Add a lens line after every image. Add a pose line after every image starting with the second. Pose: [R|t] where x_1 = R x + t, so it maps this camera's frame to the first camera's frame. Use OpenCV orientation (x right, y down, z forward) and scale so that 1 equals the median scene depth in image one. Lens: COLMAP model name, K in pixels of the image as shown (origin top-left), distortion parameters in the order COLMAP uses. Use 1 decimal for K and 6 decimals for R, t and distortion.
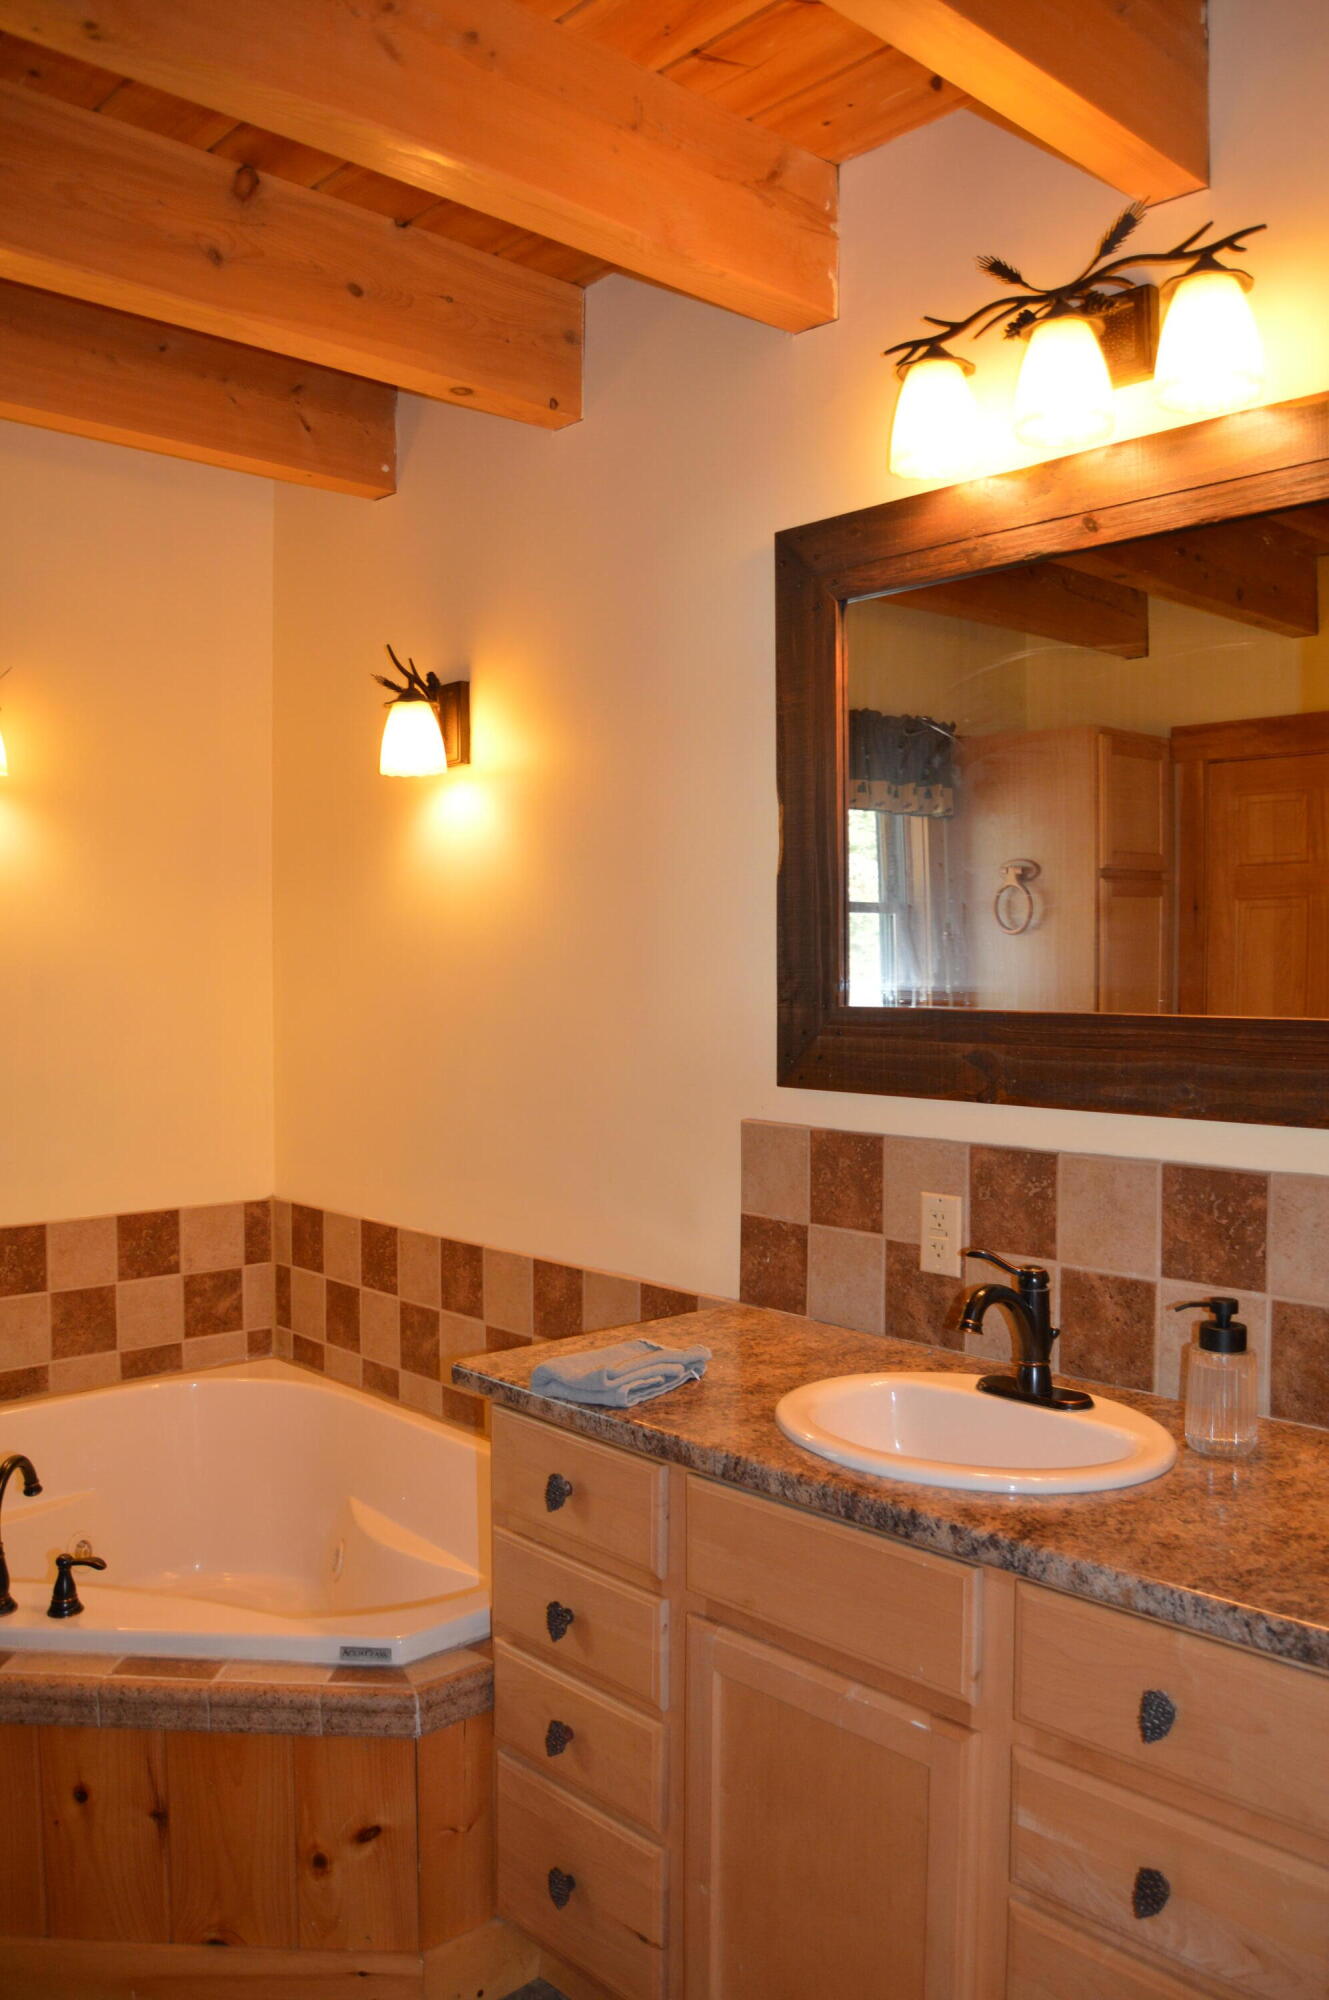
lens RADIAL K [[1583.6, 0, 698.9], [0, 1583.6, 1000.9], [0, 0, 1]] dist [-0.097282, 0.045494]
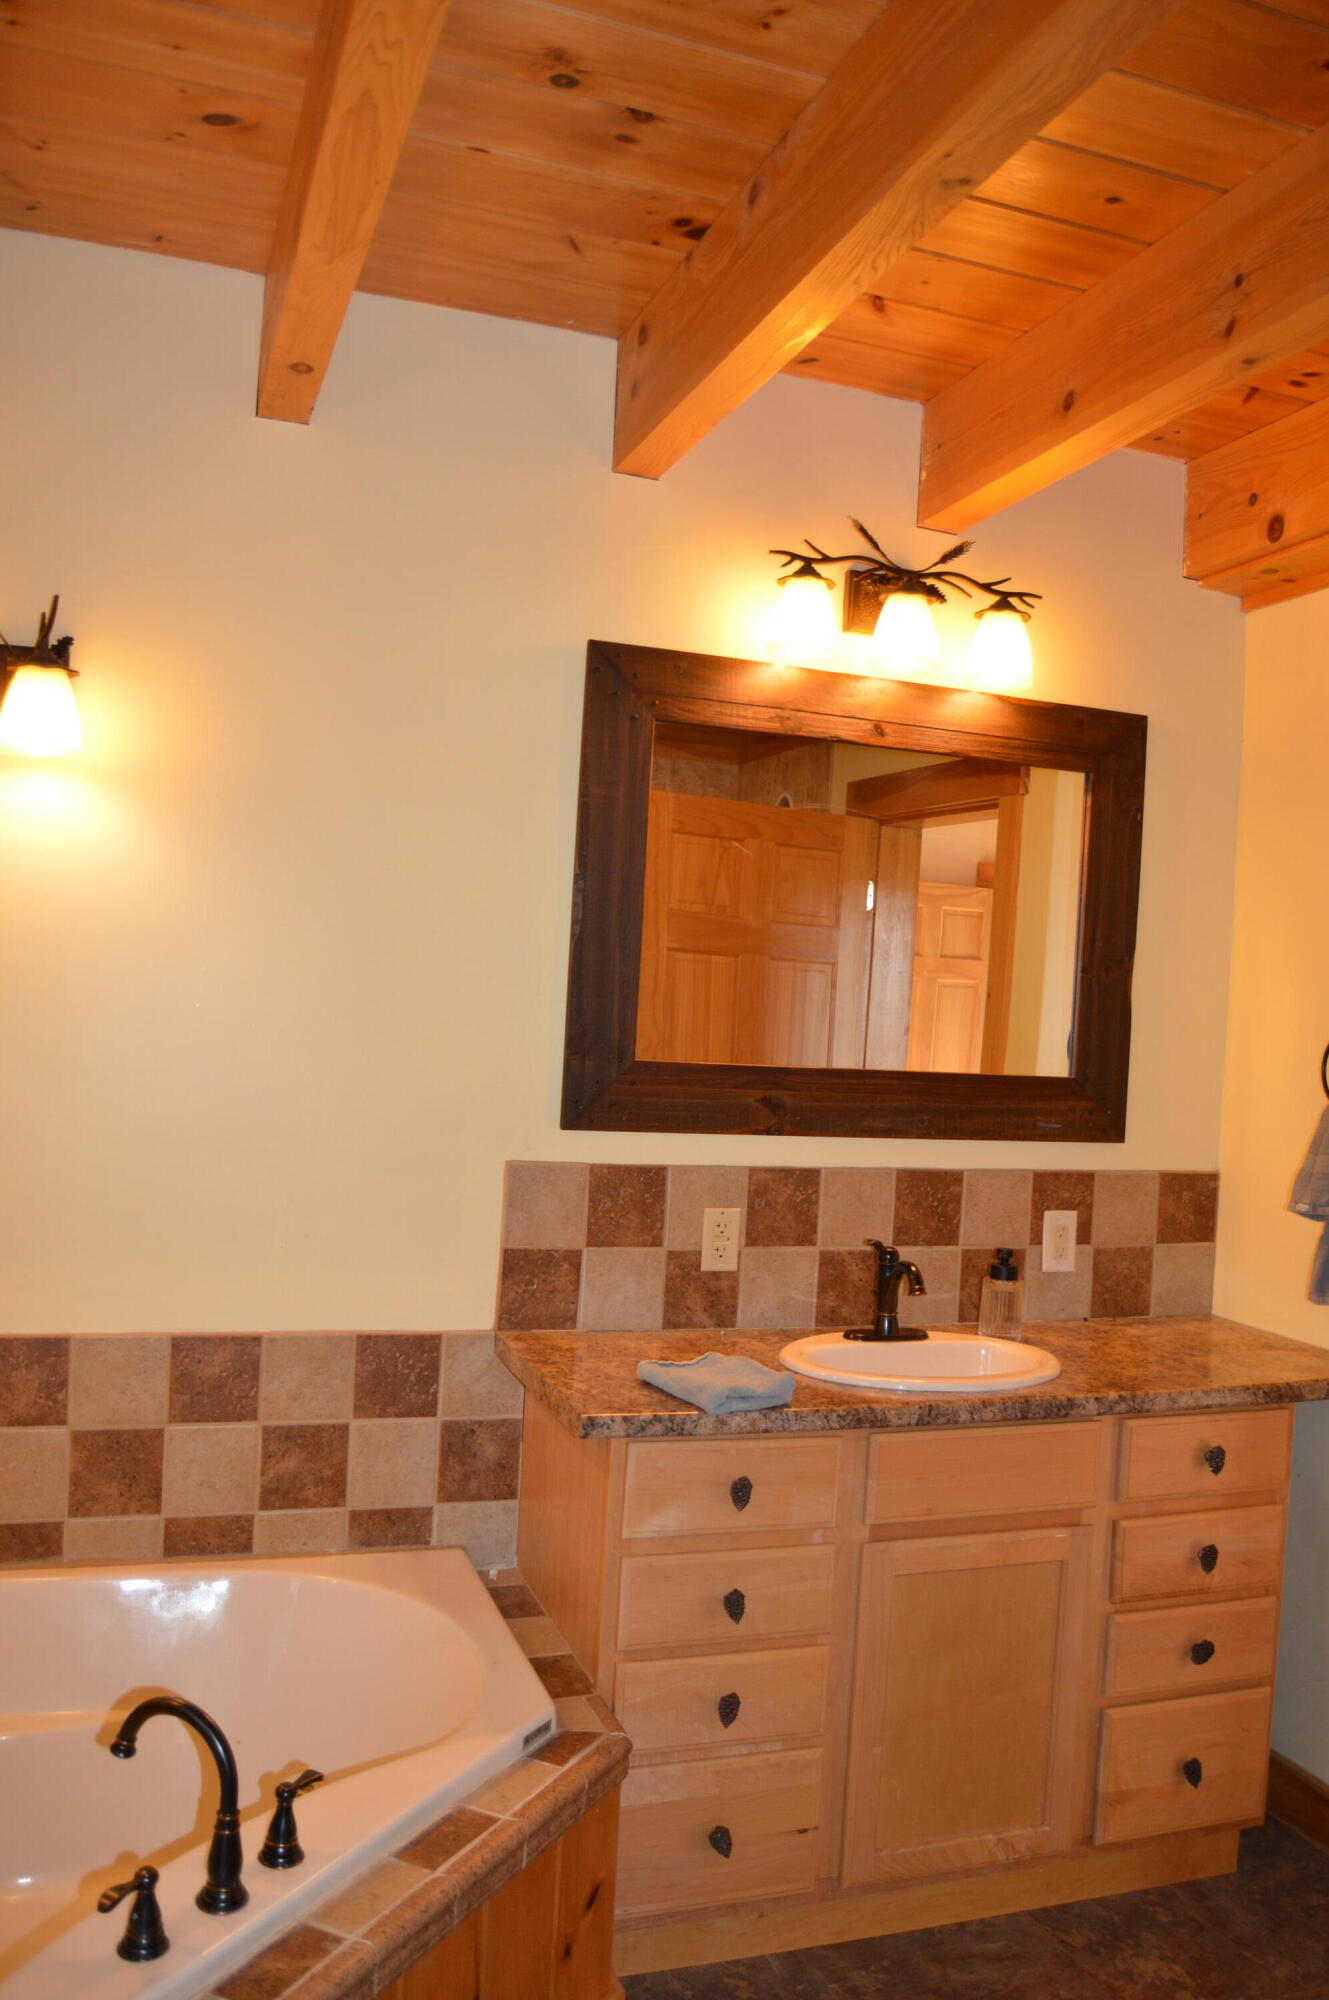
lens RADIAL K [[1583.6, 0, 698.9], [0, 1583.6, 1000.9], [0, 0, 1]] dist [-0.097282, 0.045494]
pose [[0.402622, 0.022542, 0.915089, -1.040208], [-0.031829, 0.999437, -0.010616, -0.031566], [-0.914813, -0.024853, 0.403113, 0.509609]]
